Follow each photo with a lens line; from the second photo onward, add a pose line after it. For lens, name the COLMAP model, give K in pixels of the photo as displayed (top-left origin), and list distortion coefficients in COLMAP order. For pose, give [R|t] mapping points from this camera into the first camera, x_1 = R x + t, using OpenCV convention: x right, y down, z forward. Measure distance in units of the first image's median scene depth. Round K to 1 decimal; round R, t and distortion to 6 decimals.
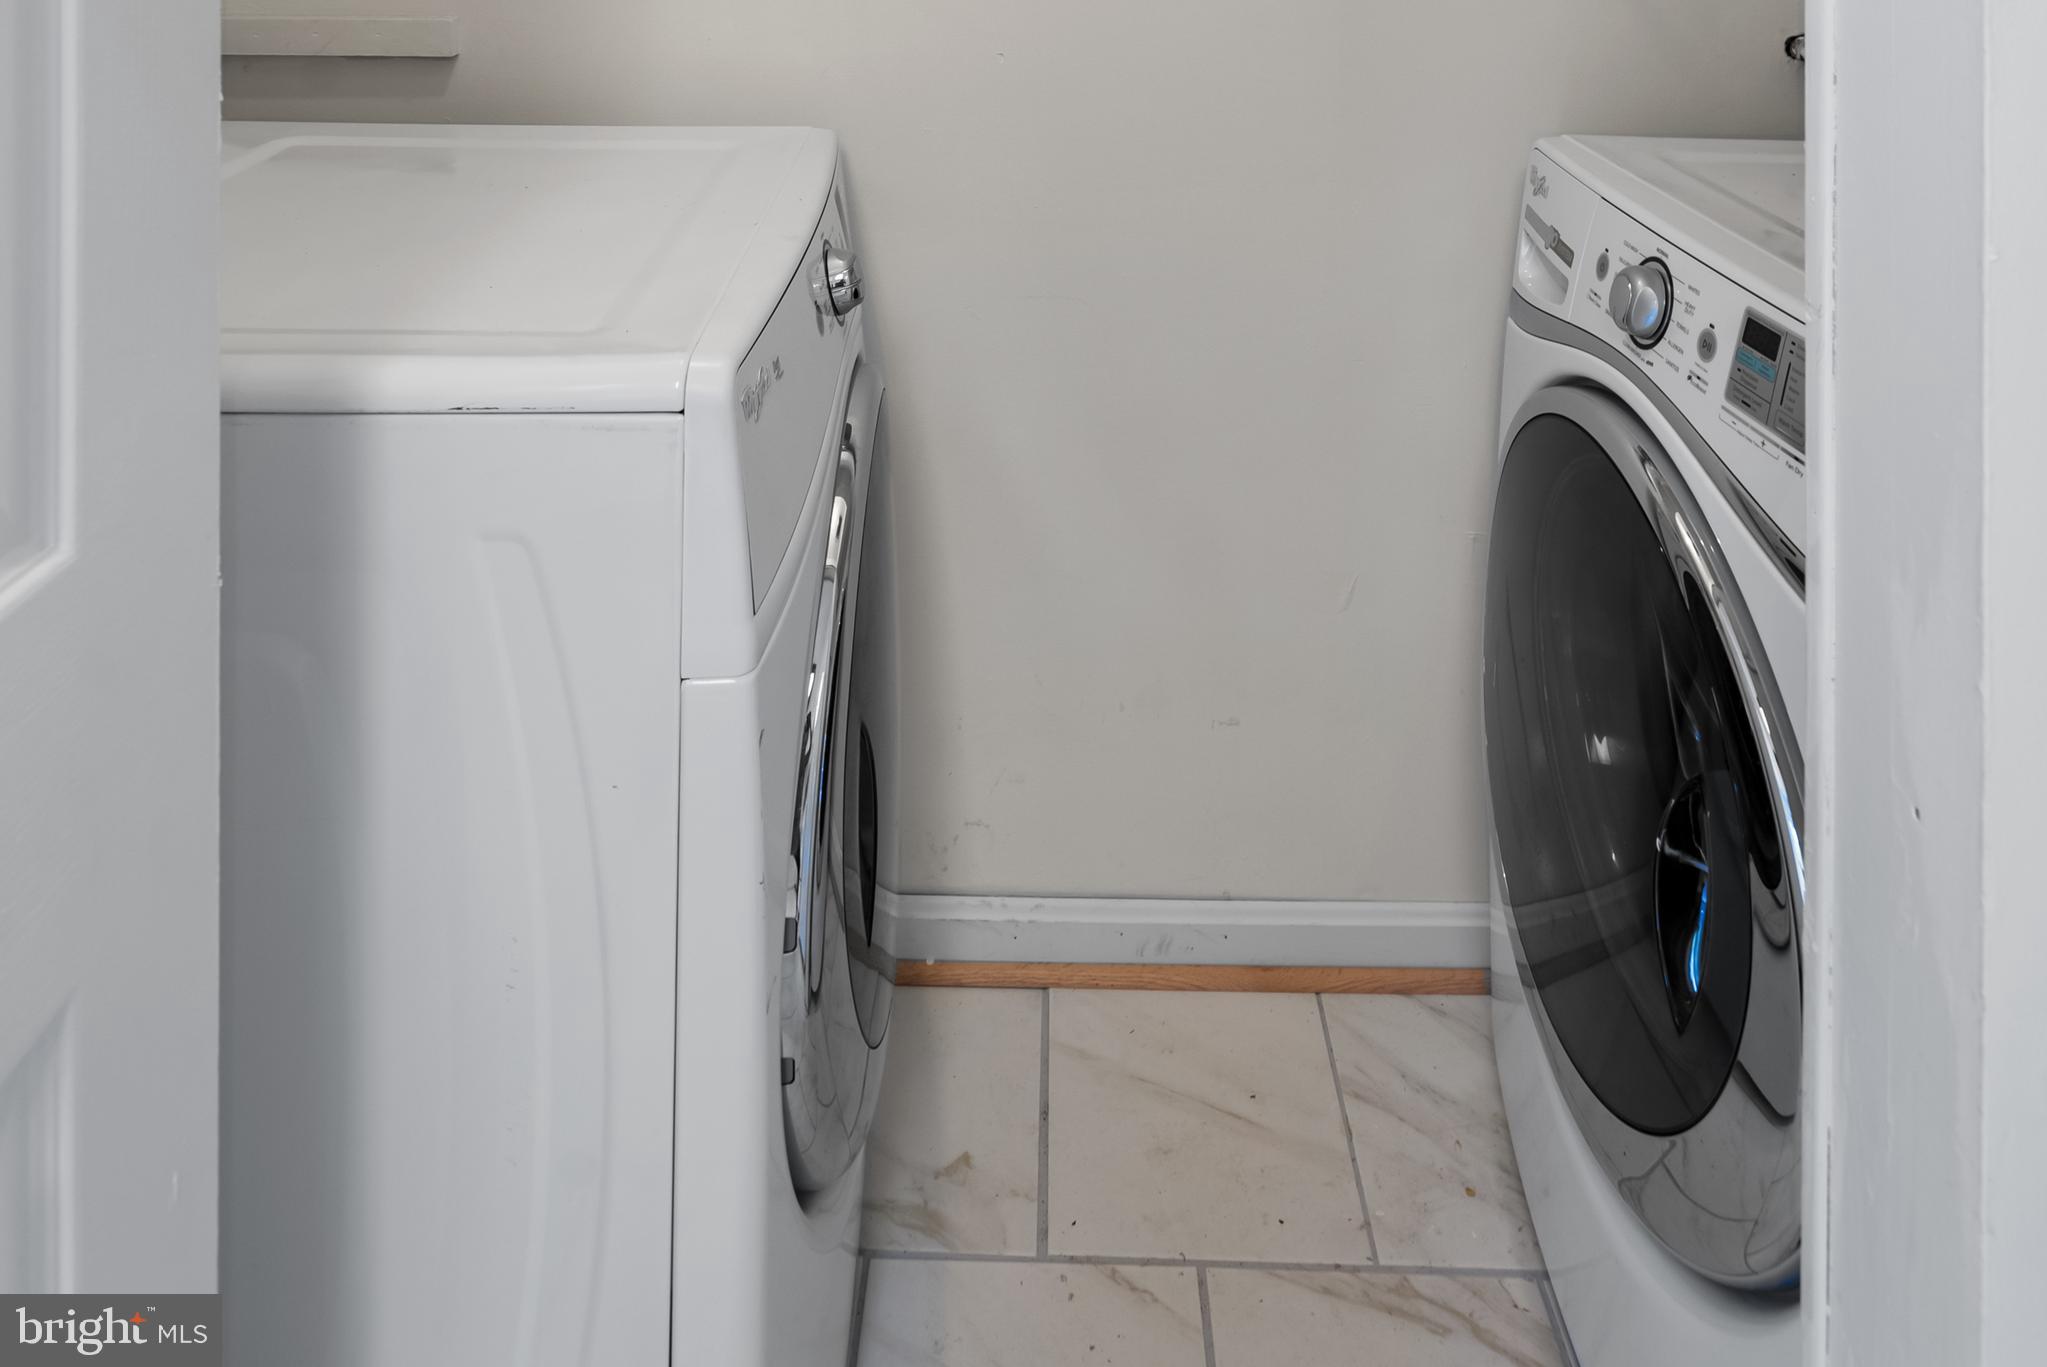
lens RADIAL K [[932.4, 0, 1025.8], [0, 932.4, 670.7], [0, 0, 1]] dist [-0.000335, -0.000352]
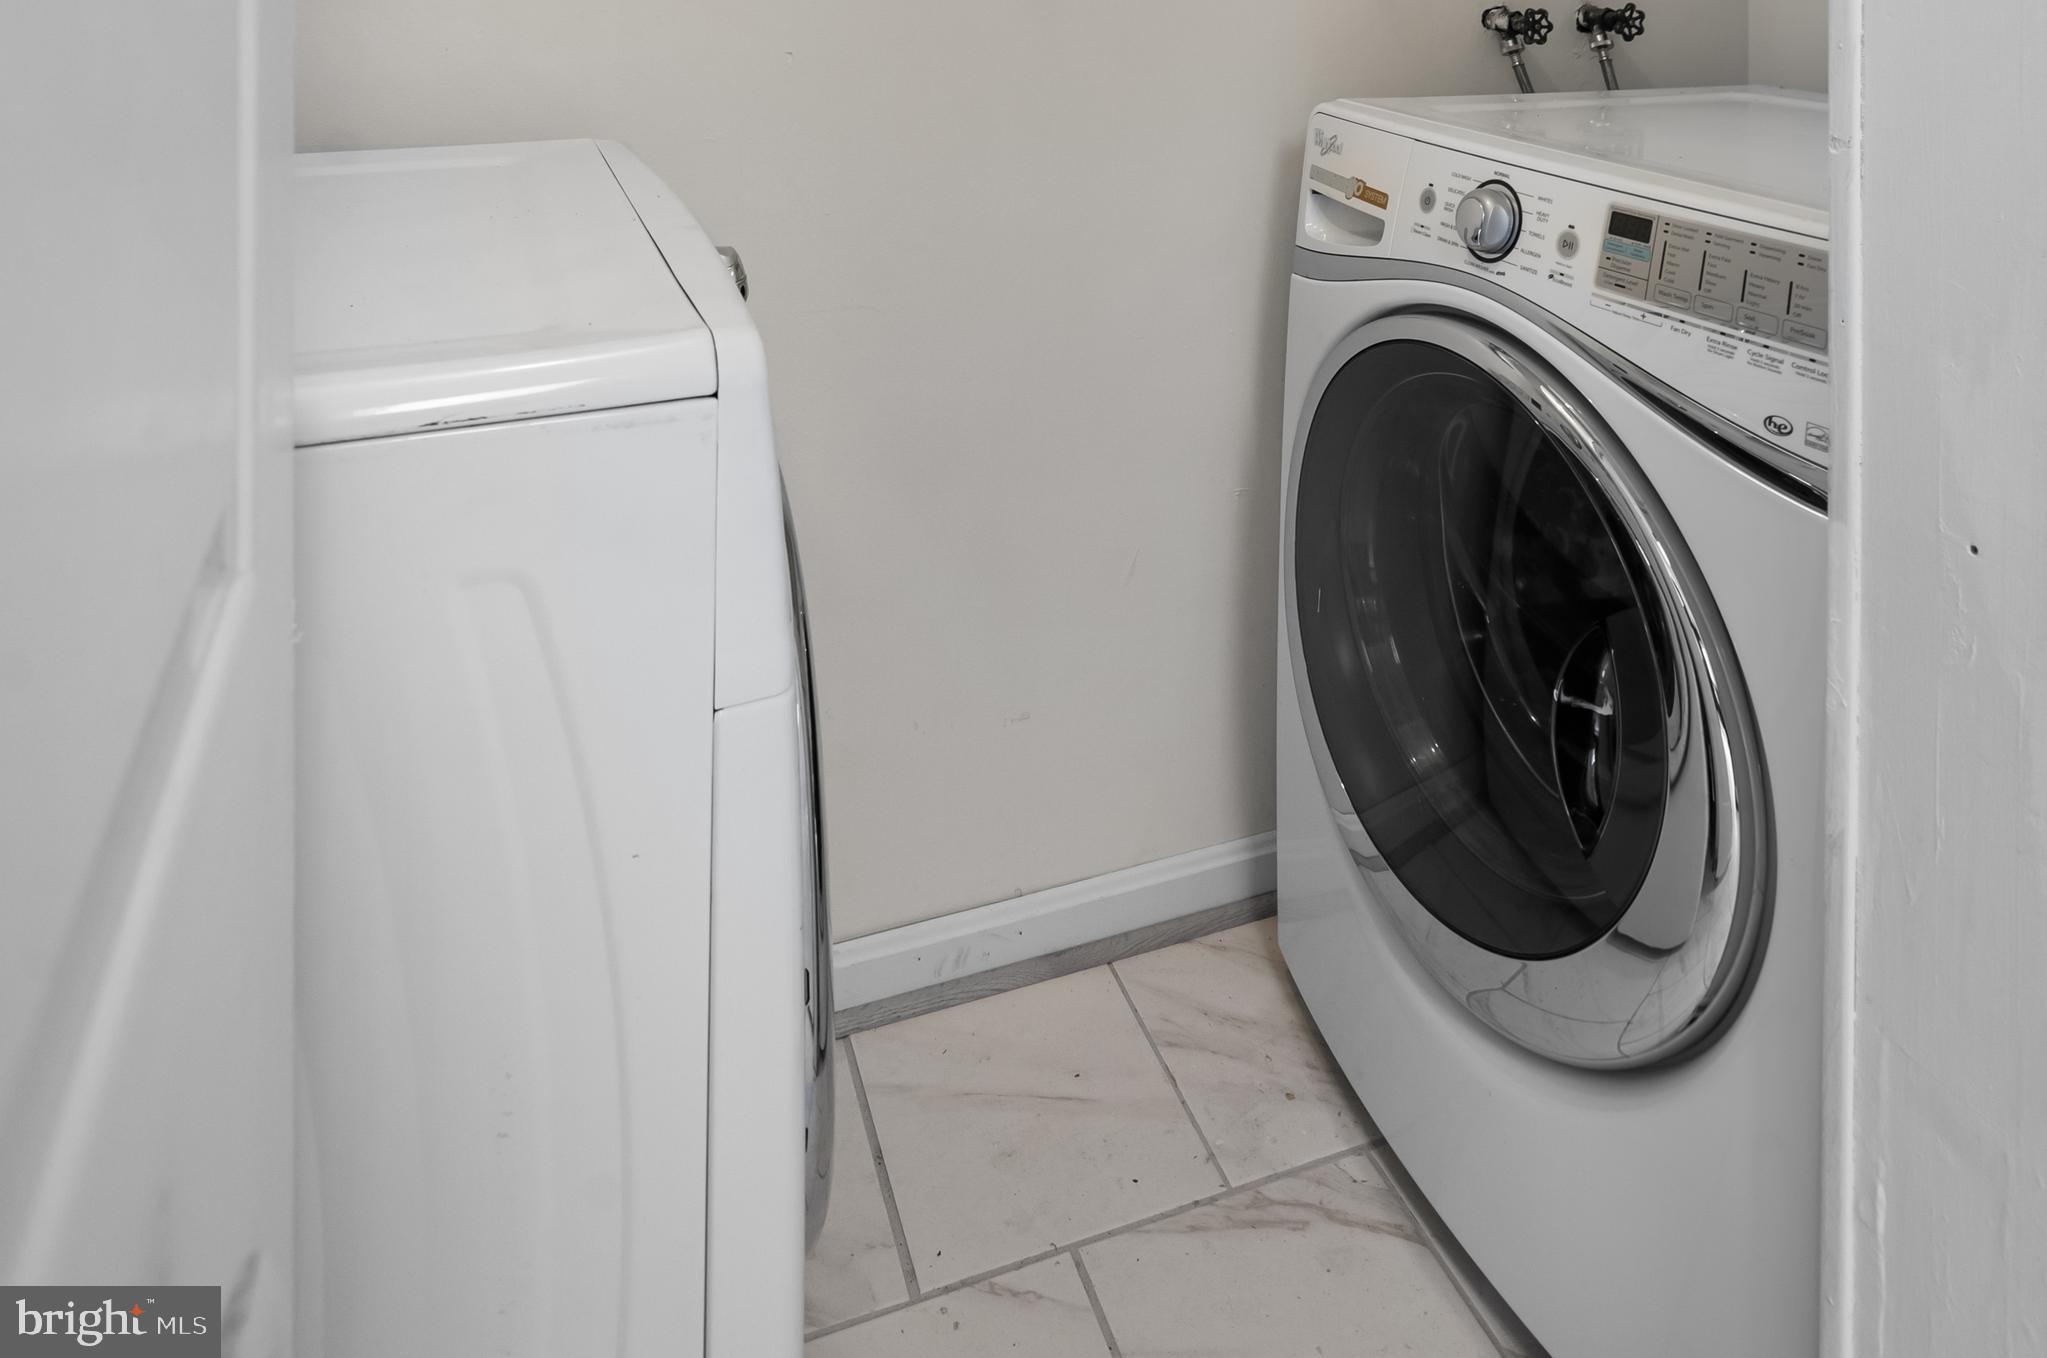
lens RADIAL K [[919.6, 0, 1019.6], [0, 919.6, 669.7], [0, 0, 1]] dist [-0.004210, -0.000137]
pose [[0.948195, -0.198444, 0.248083, -0.289192], [0.204868, 0.978790, -0.000079, 0.027335], [-0.242806, 0.050900, 0.968739, 0.084668]]
